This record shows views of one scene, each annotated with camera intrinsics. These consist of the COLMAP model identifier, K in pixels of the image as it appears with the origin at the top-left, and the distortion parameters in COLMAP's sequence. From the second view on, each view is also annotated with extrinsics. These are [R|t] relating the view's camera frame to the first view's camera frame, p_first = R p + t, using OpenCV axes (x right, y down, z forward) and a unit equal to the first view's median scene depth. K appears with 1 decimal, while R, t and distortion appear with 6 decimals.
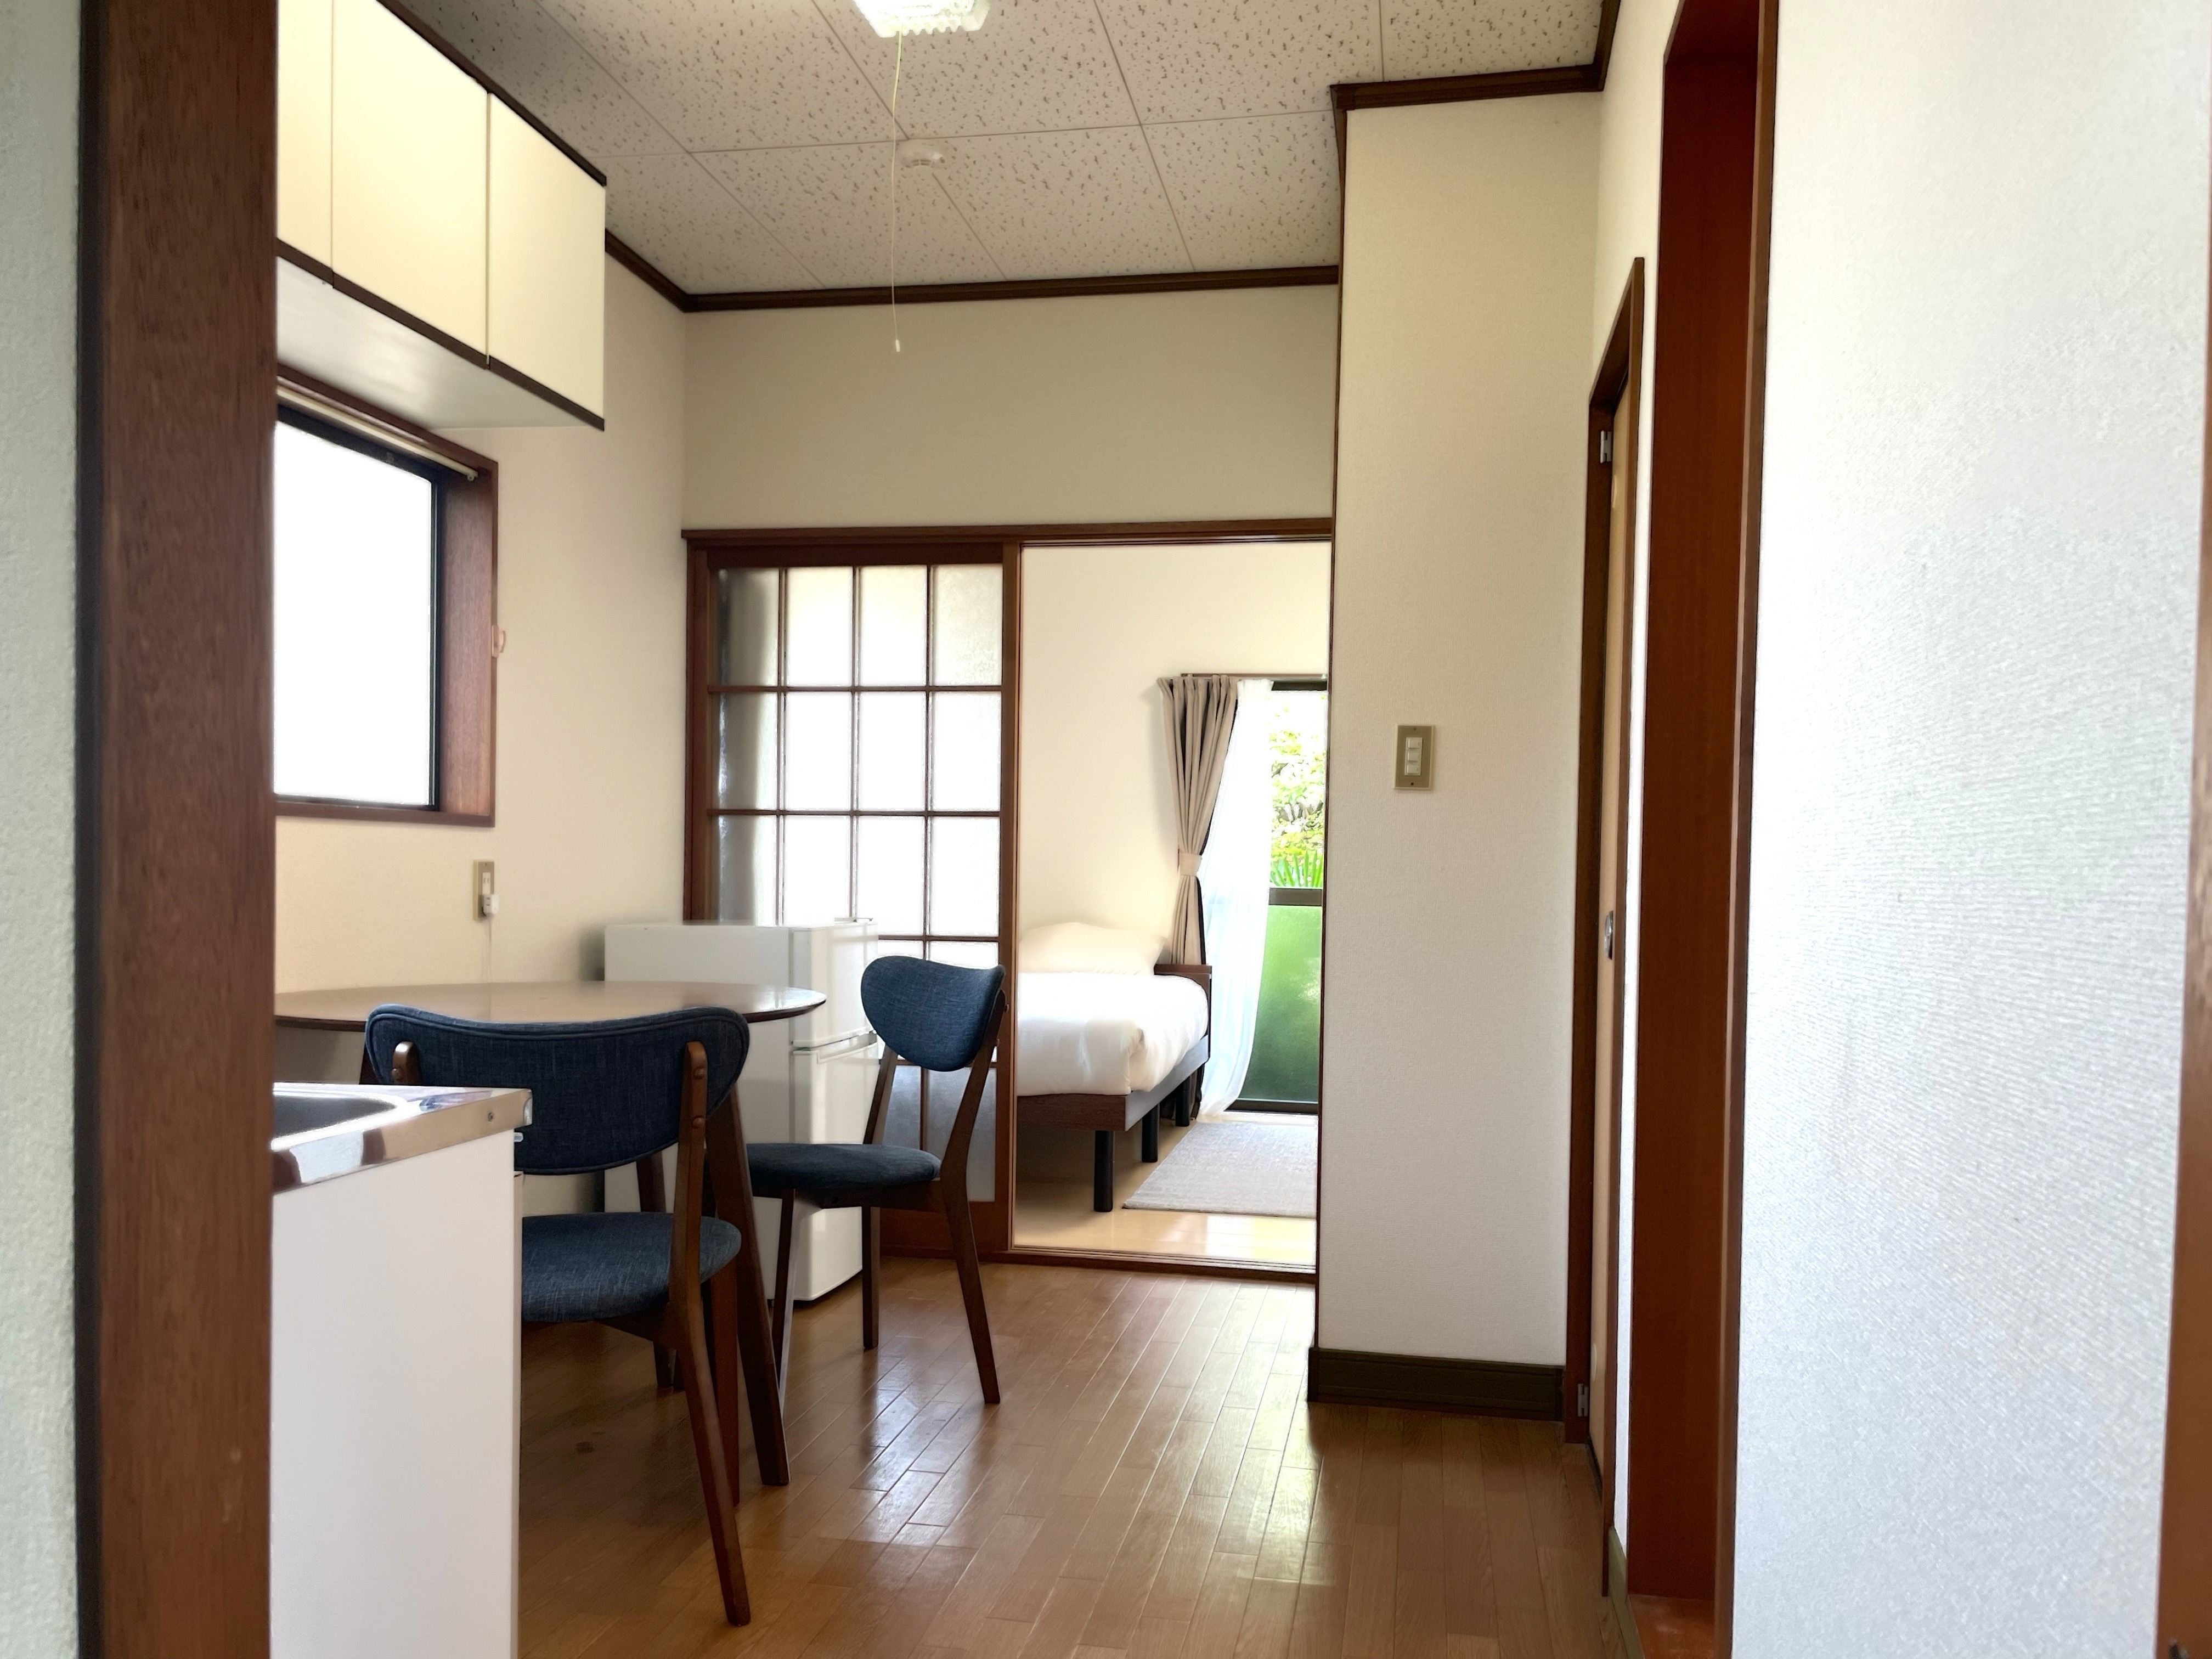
lens RADIAL K [[1715.4, 0, 1106.0], [0, 1715.4, 829.5], [0, 0, 1]] dist [0.080070, -0.113743]
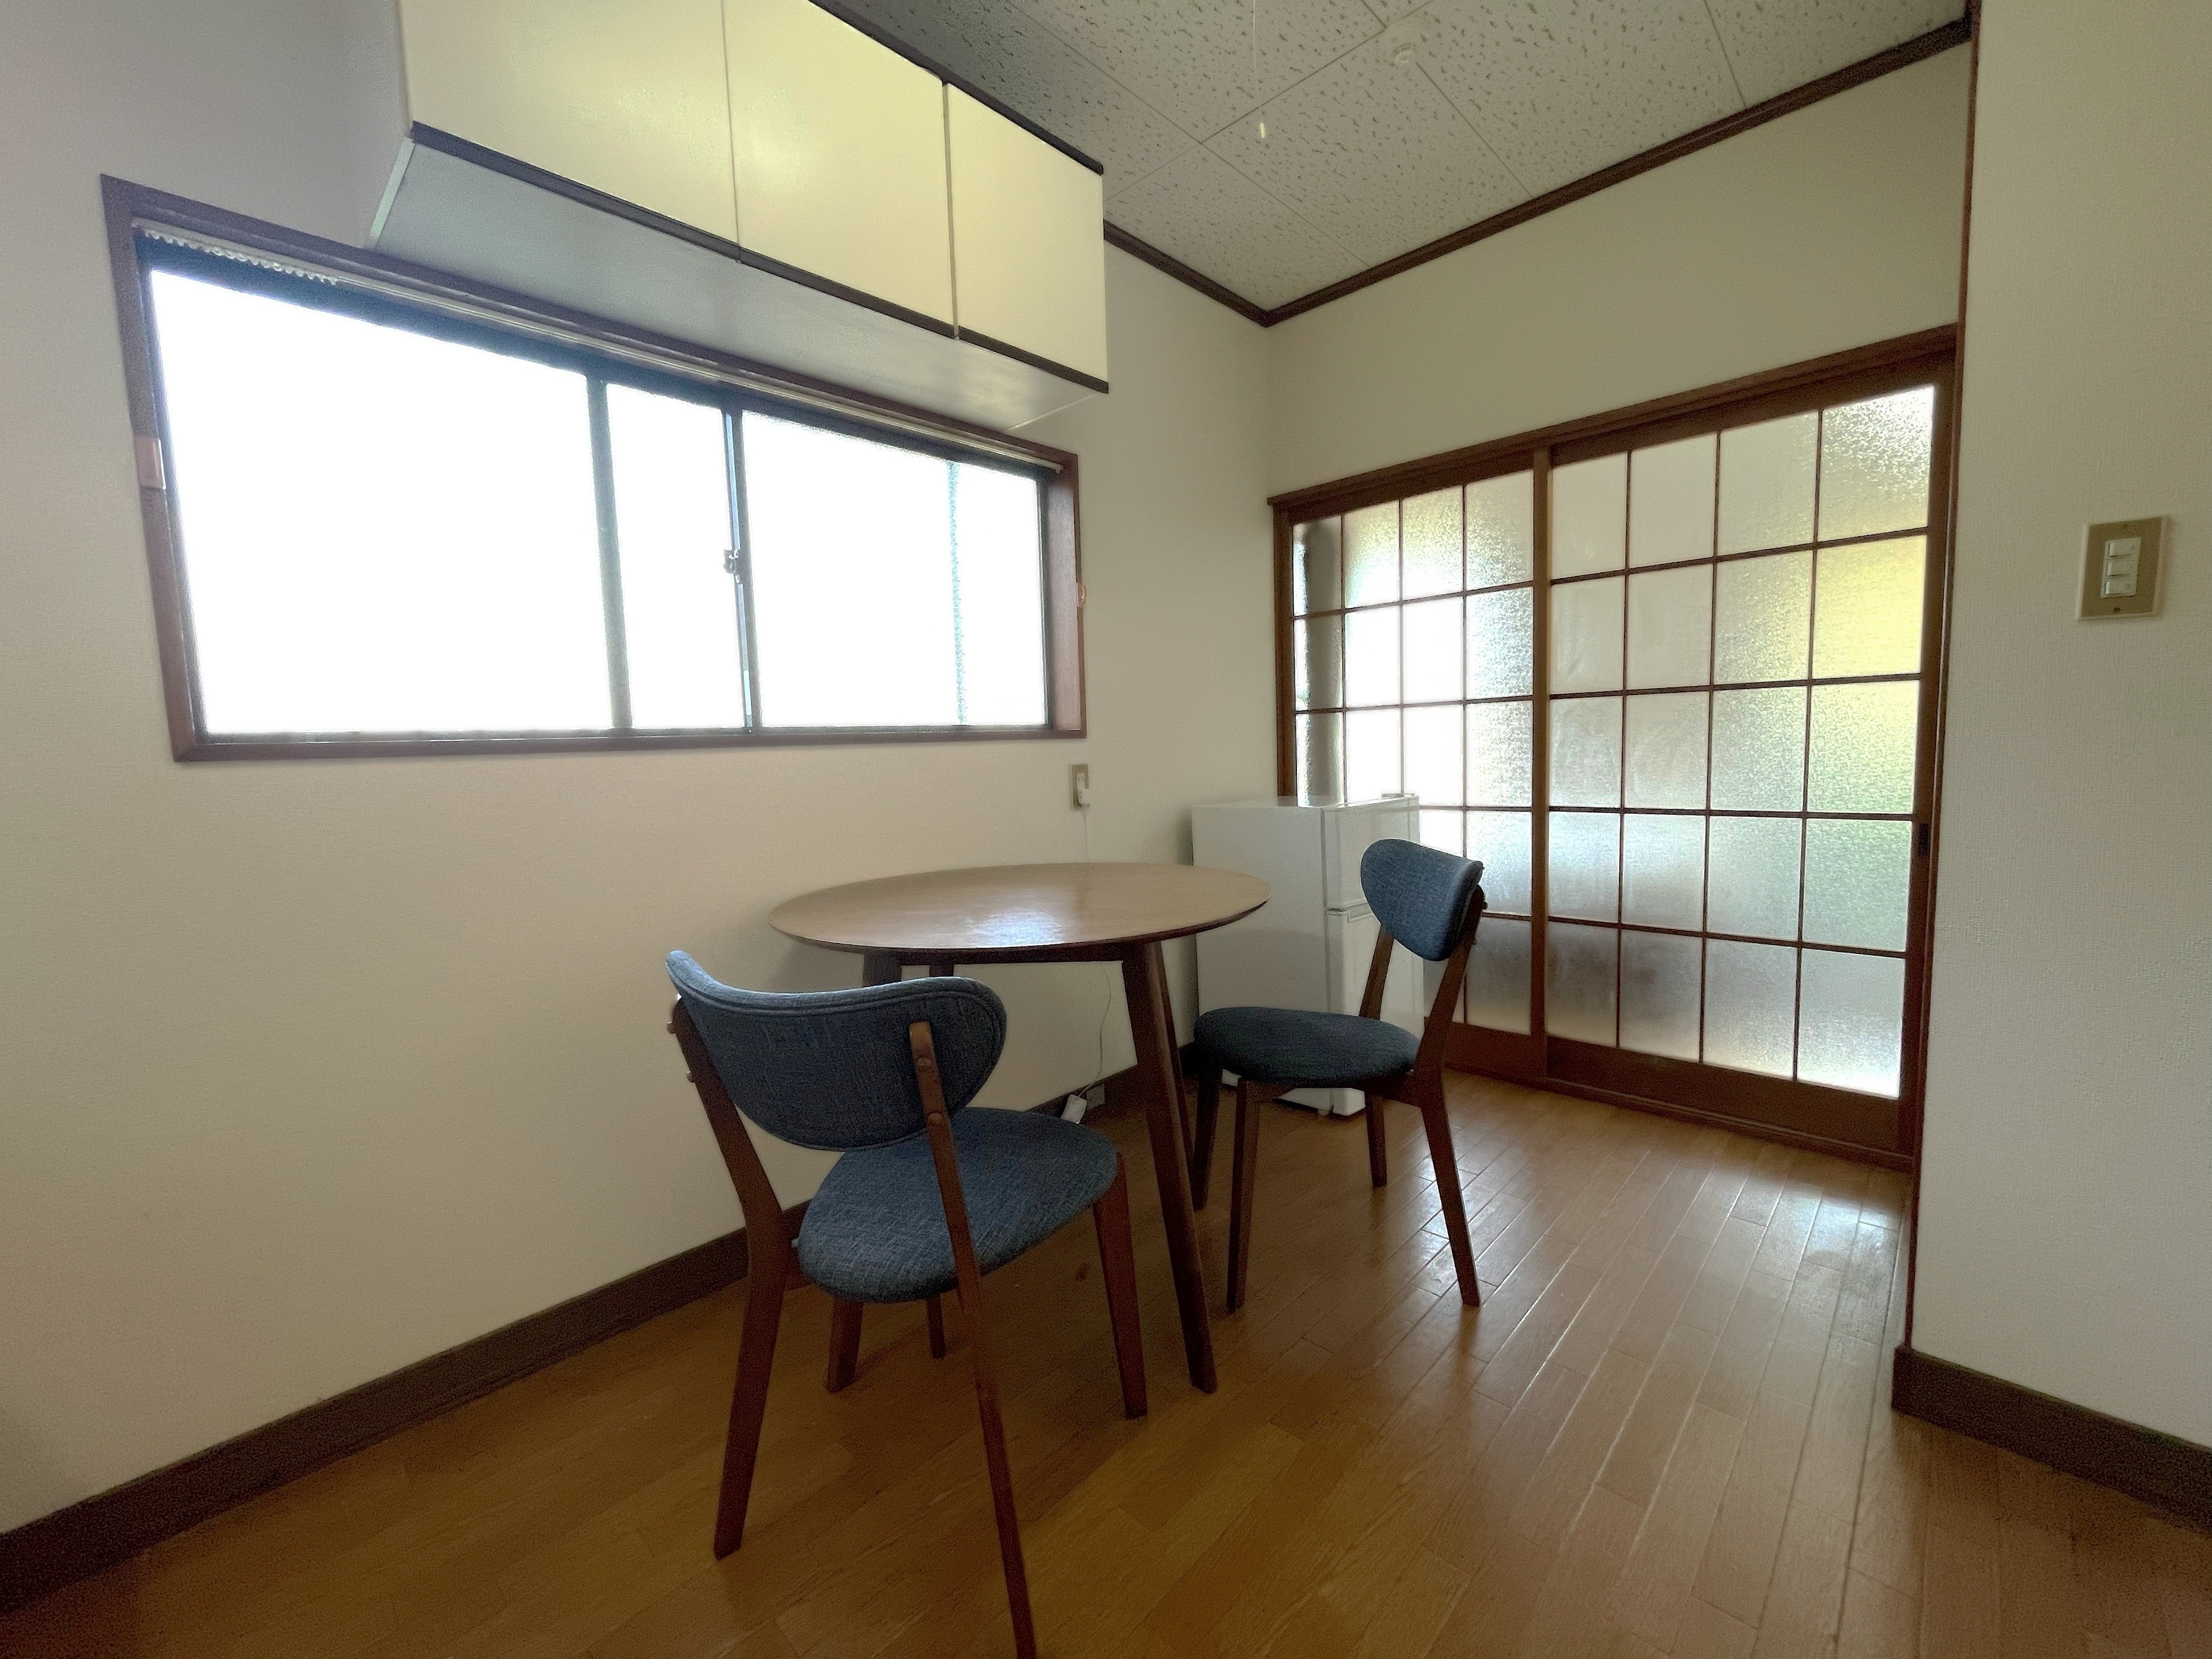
lens RADIAL K [[898.3, 0, 1103.0], [0, 898.3, 821.9], [0, 0, 1]] dist [-0.005150, 0.000115]
pose [[0.830574, -0.000054, -0.556908, 0.039455], [0.063274, 0.993534, 0.094271, -0.001725], [0.553302, -0.113537, 0.825207, 0.444607]]
